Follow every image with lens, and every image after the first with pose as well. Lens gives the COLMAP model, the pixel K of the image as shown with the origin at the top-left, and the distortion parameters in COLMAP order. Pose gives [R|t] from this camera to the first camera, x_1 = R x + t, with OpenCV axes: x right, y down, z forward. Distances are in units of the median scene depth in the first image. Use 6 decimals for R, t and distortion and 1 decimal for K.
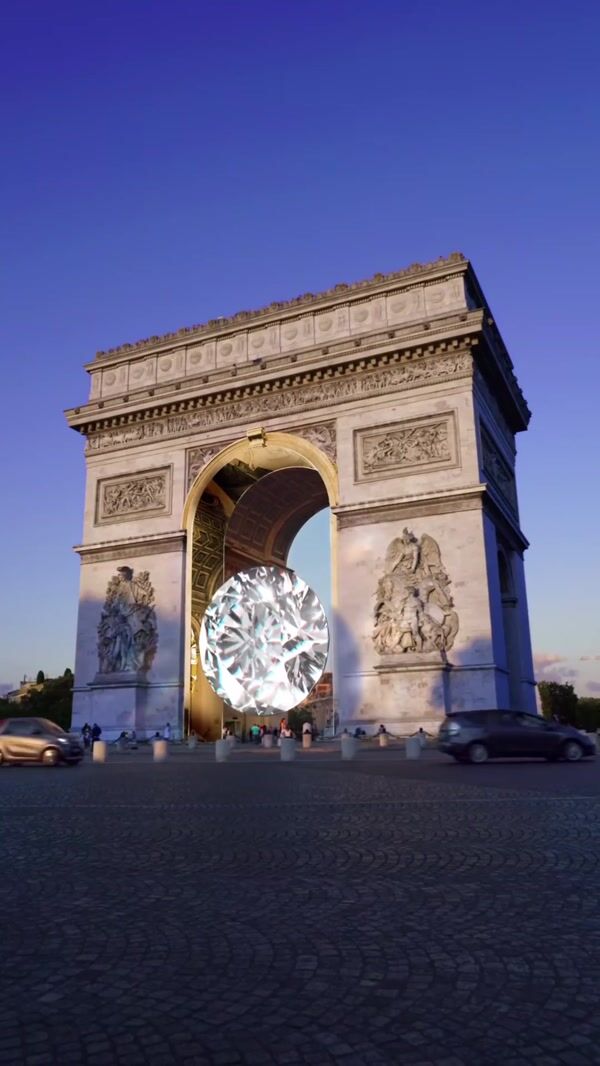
lens RADIAL K [[764.0, 0, 296.4], [0, 764.0, 532.0], [0, 0, 1]] dist [-0.014943, -0.000864]
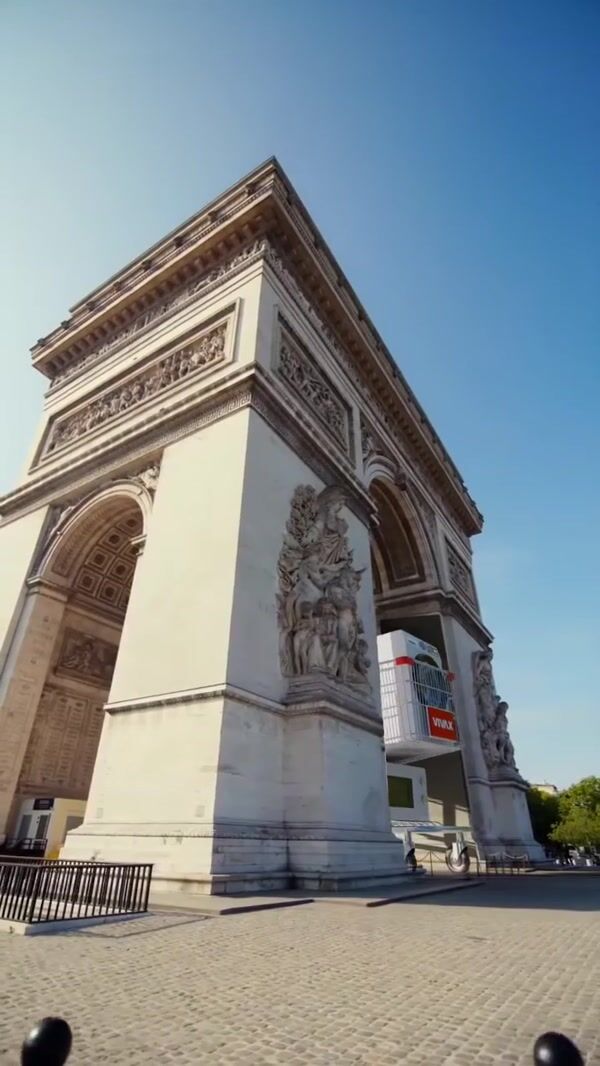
lens RADIAL K [[498.1, 0, 300.9], [0, 498.1, 534.0], [0, 0, 1]] dist [-0.002286, -0.000049]
pose [[0.991038, -0.040313, -0.127350, 0.140468], [0.002136, 0.958036, -0.286641, 0.070803], [0.133561, 0.283800, 0.949536, 0.299504]]
